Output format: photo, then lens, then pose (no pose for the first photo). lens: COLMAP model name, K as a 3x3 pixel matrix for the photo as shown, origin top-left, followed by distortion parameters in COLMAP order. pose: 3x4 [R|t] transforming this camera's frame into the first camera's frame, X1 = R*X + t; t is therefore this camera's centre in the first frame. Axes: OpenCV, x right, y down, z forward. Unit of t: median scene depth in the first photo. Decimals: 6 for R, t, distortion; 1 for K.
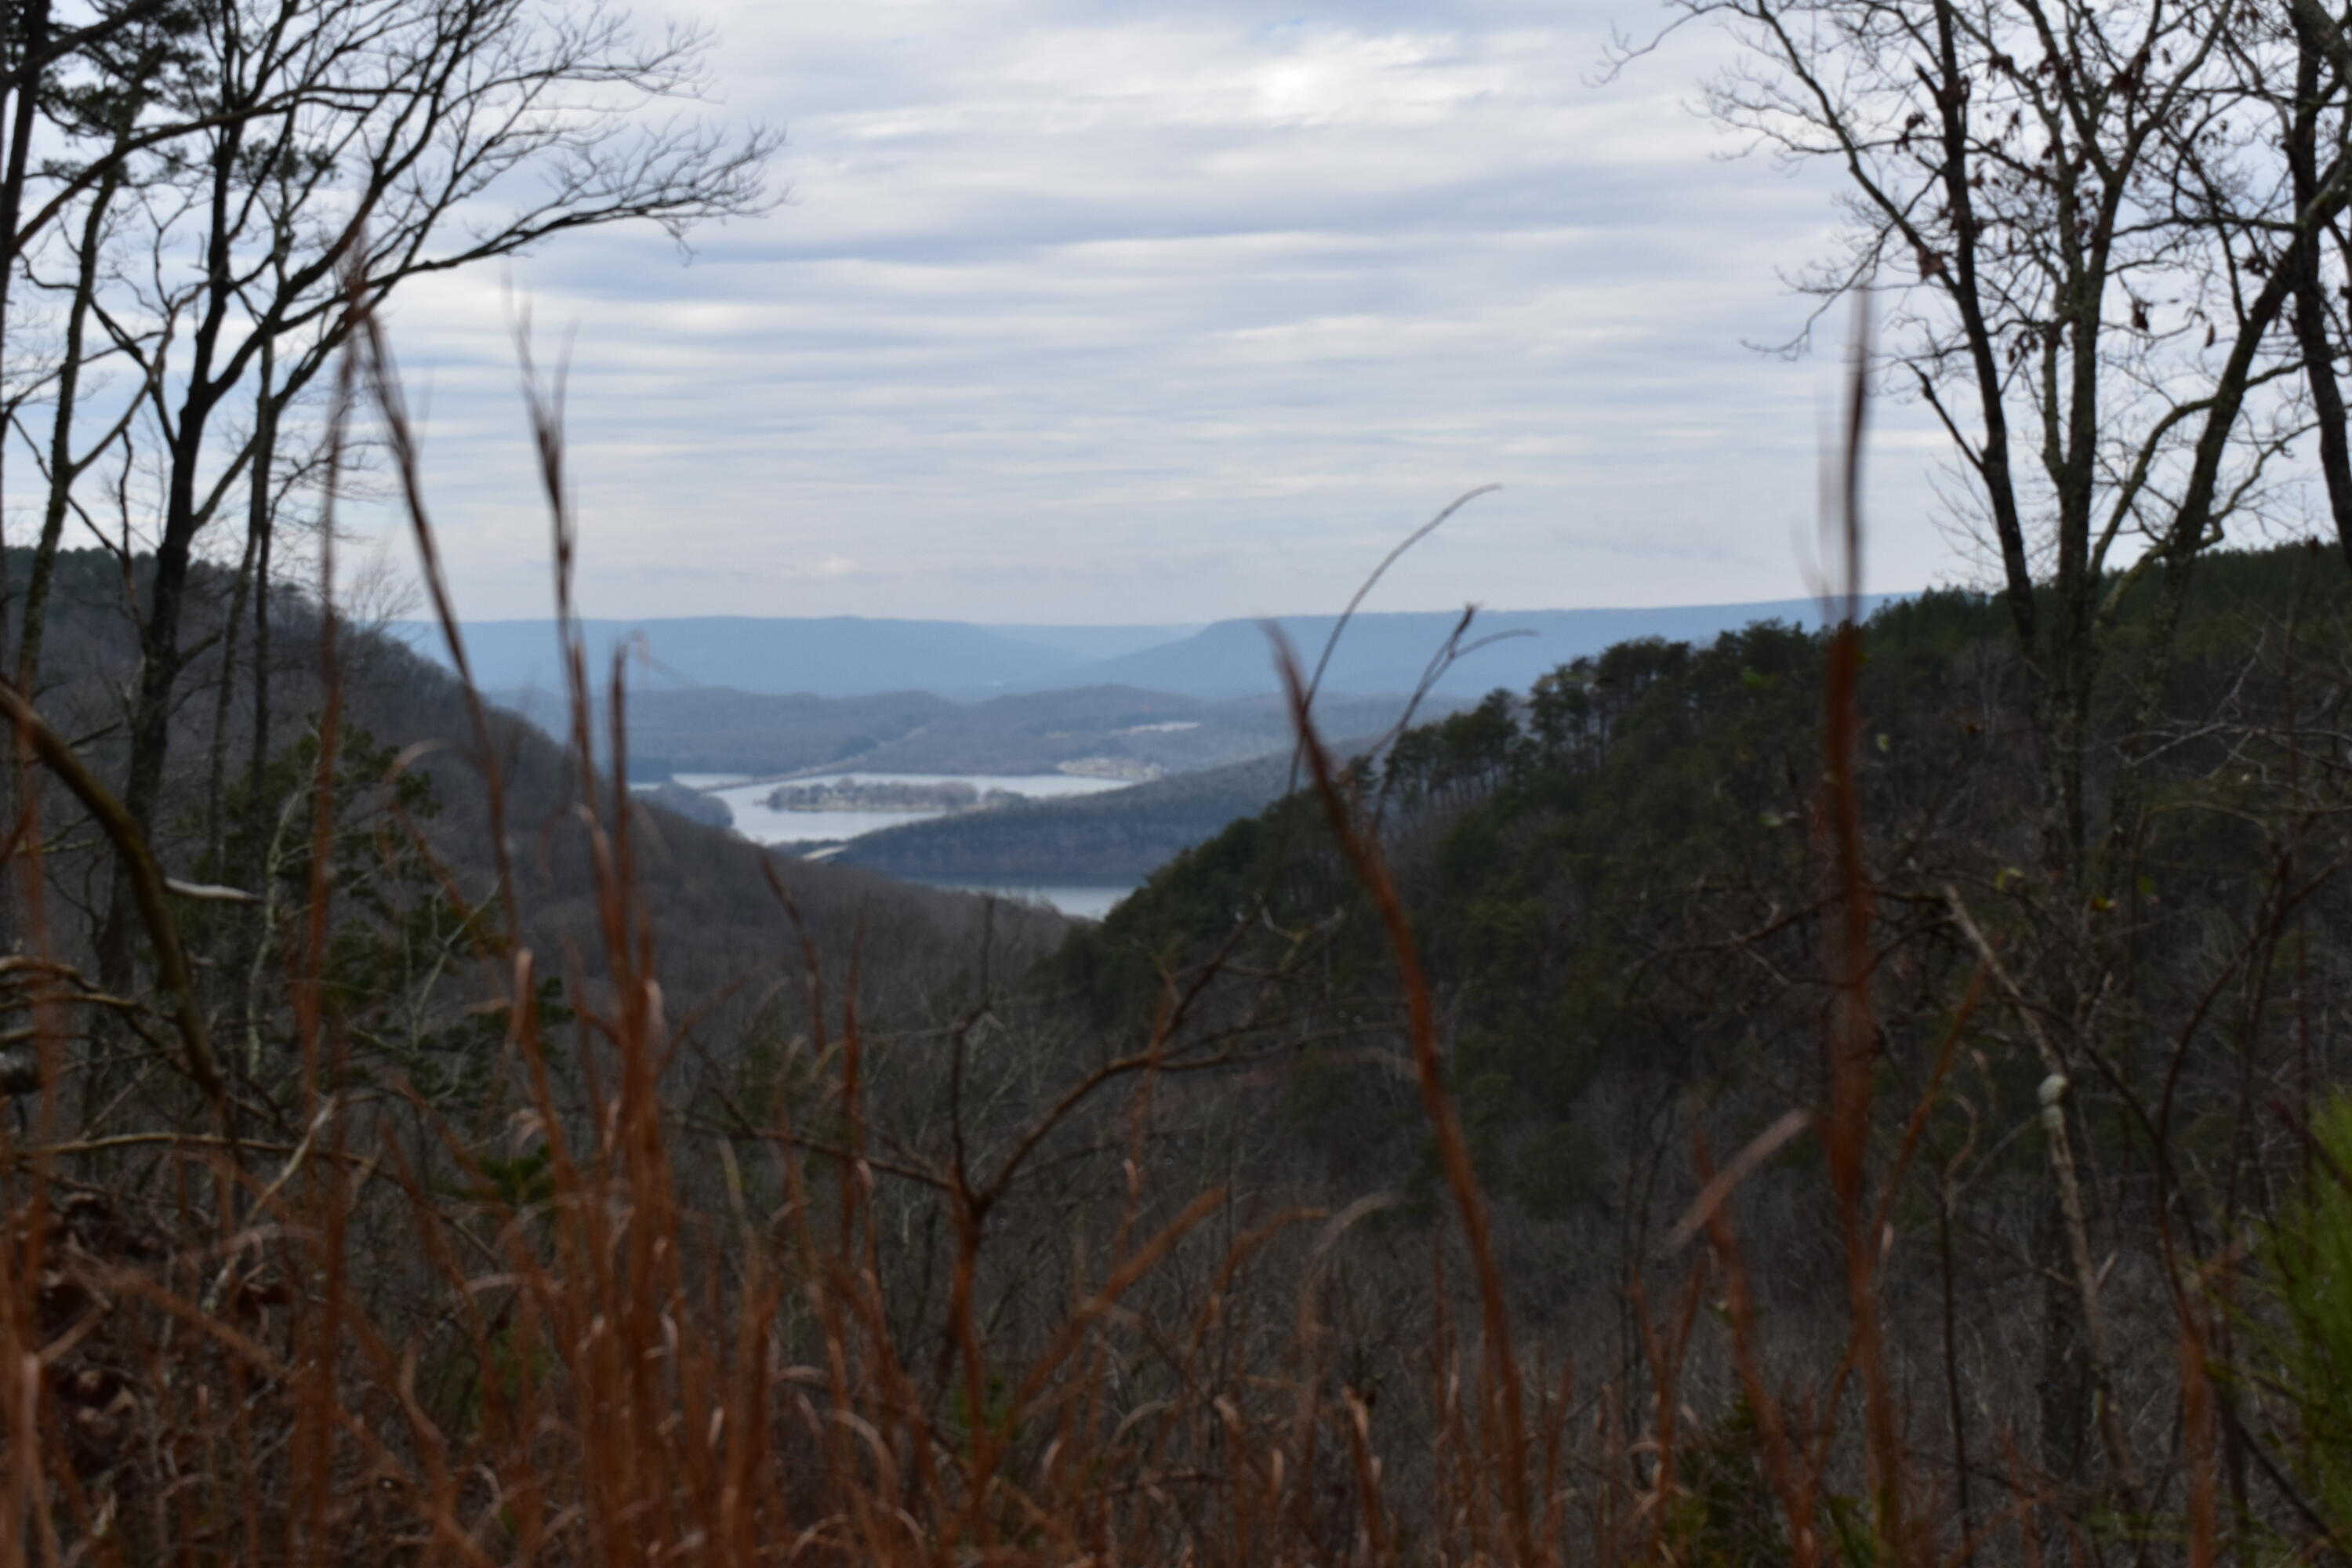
lens RADIAL K [[3392.5, 0, 1205.6], [0, 3392.5, 793.2], [0, 0, 1]] dist [-0.006832, -0.075825]
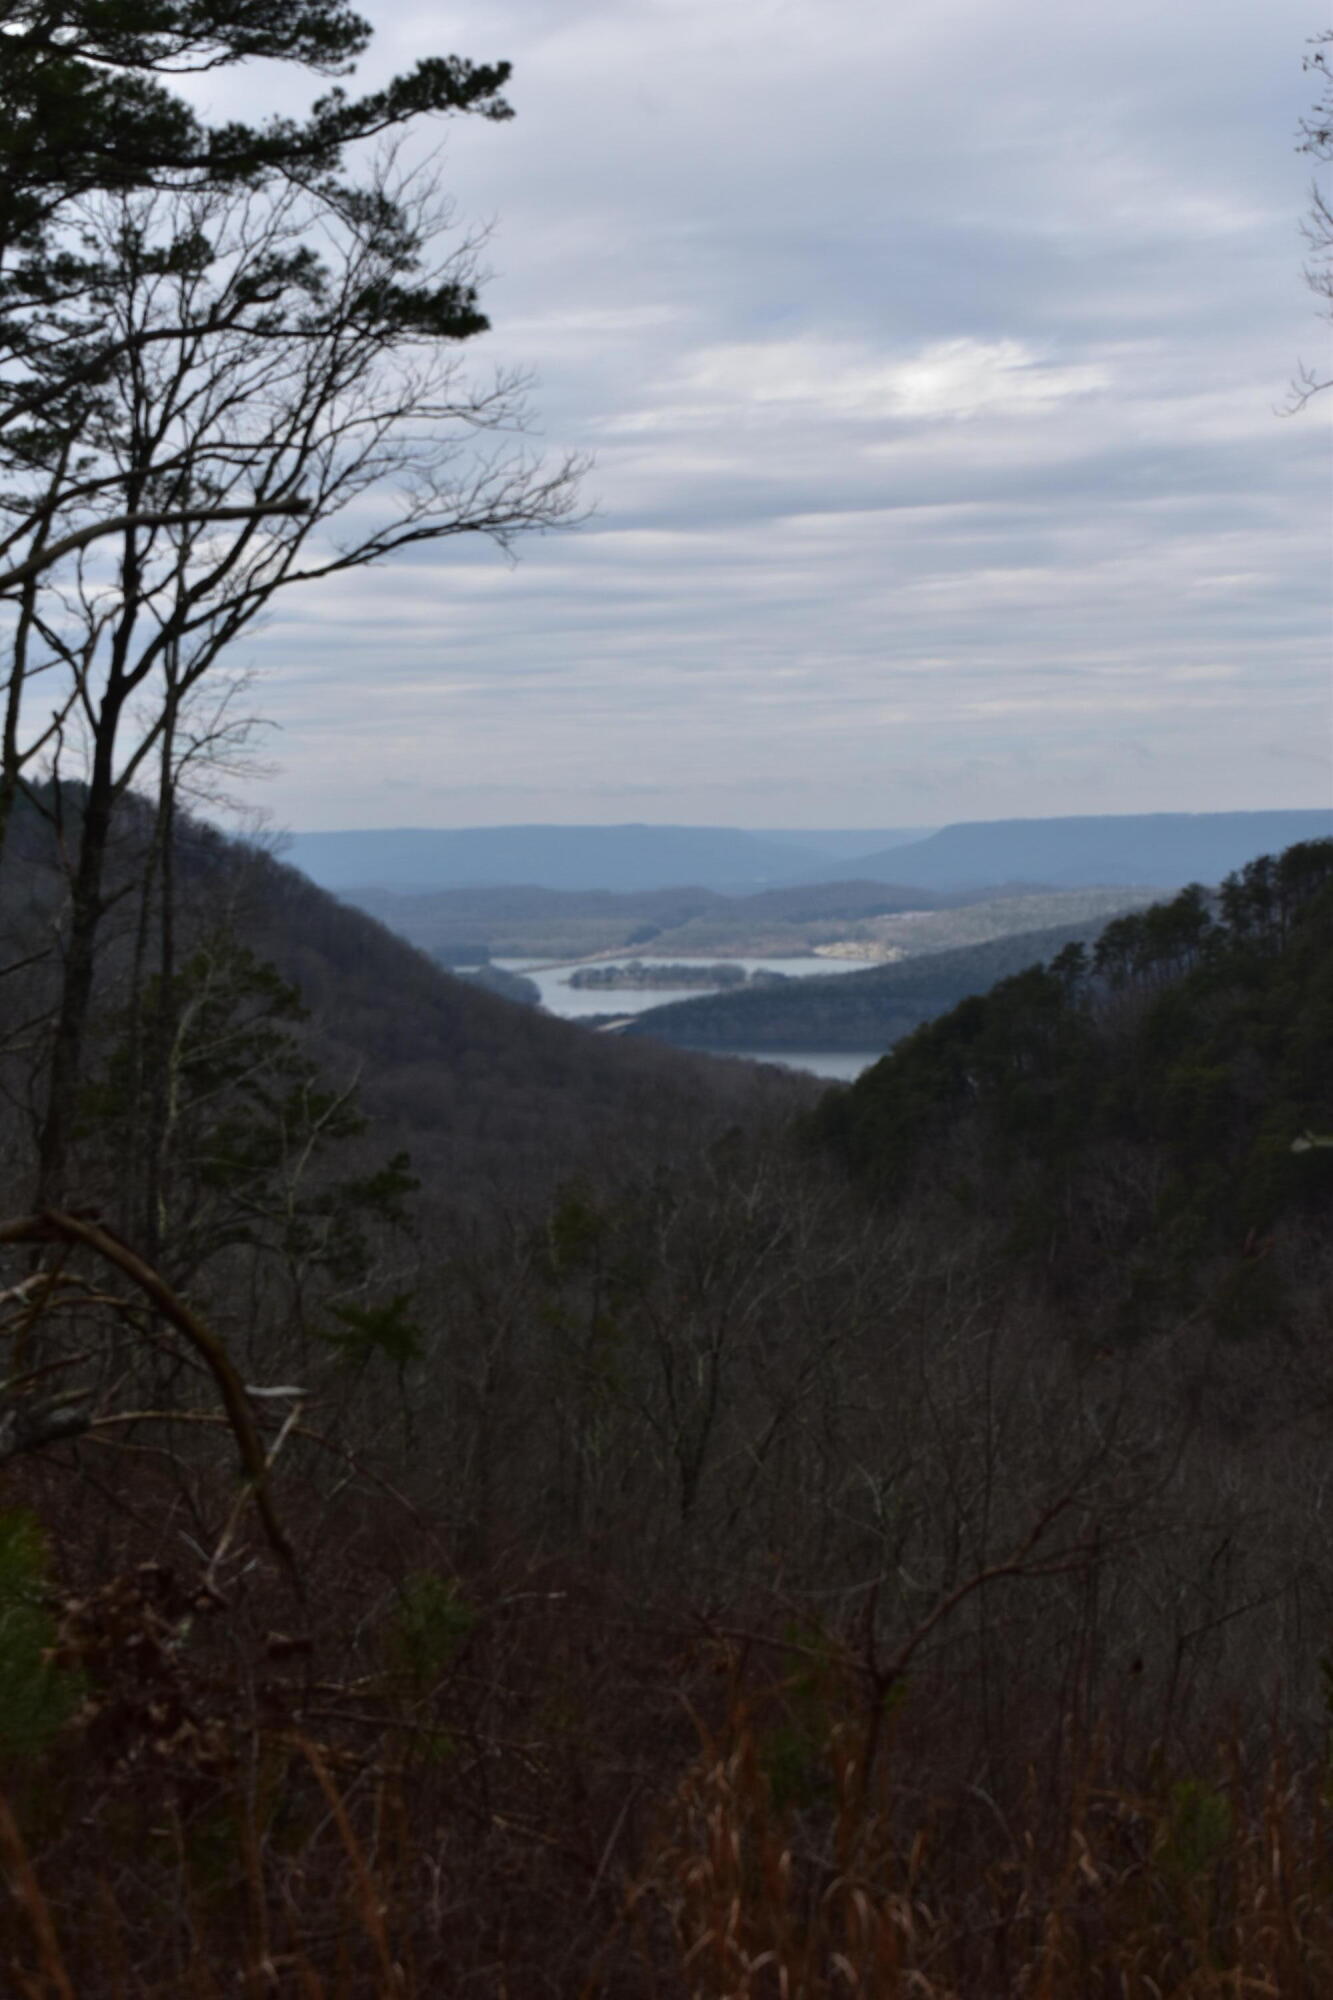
lens RADIAL K [[2880.7, 0, 666.5], [0, 2880.7, 1000.0], [0, 0, 1]] dist [-0.012757, -0.010180]
pose [[0.995515, -0.005860, -0.094424, -0.003776], [0.006804, 0.999930, 0.009677, -0.012905], [0.094361, -0.010276, 0.995485, -0.008692]]
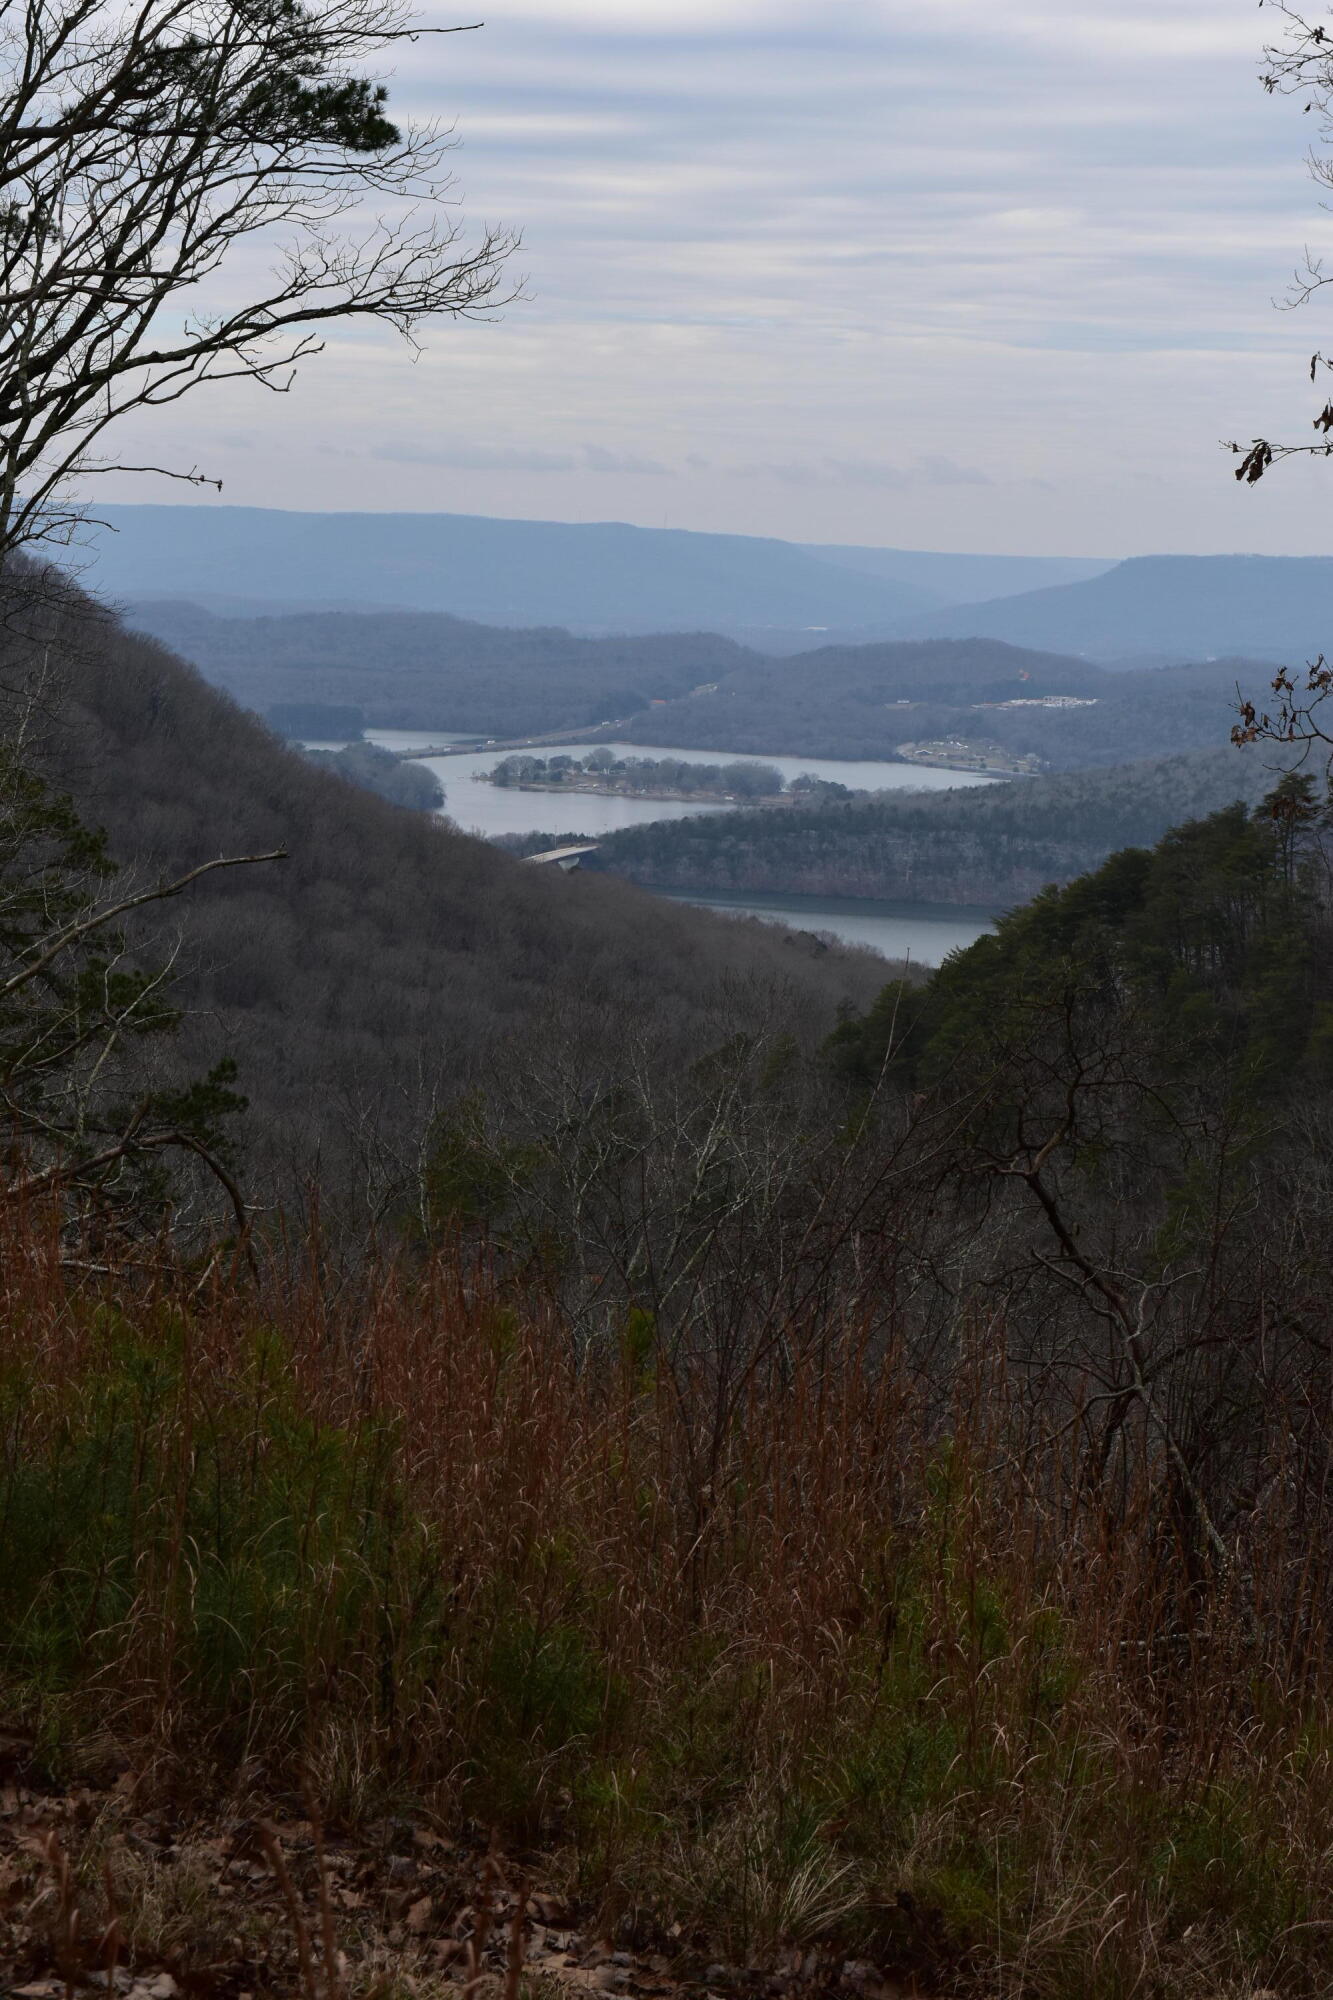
lens RADIAL K [[4813.9, 0, 666.5], [0, 4813.9, 1000.0], [0, 0, 1]] dist [0.000021, 0.080204]
pose [[0.994142, 0.060253, -0.089727, 0.053399], [-0.056038, 0.997236, 0.048787, -0.043057], [0.092418, -0.043473, 0.994771, -0.371580]]
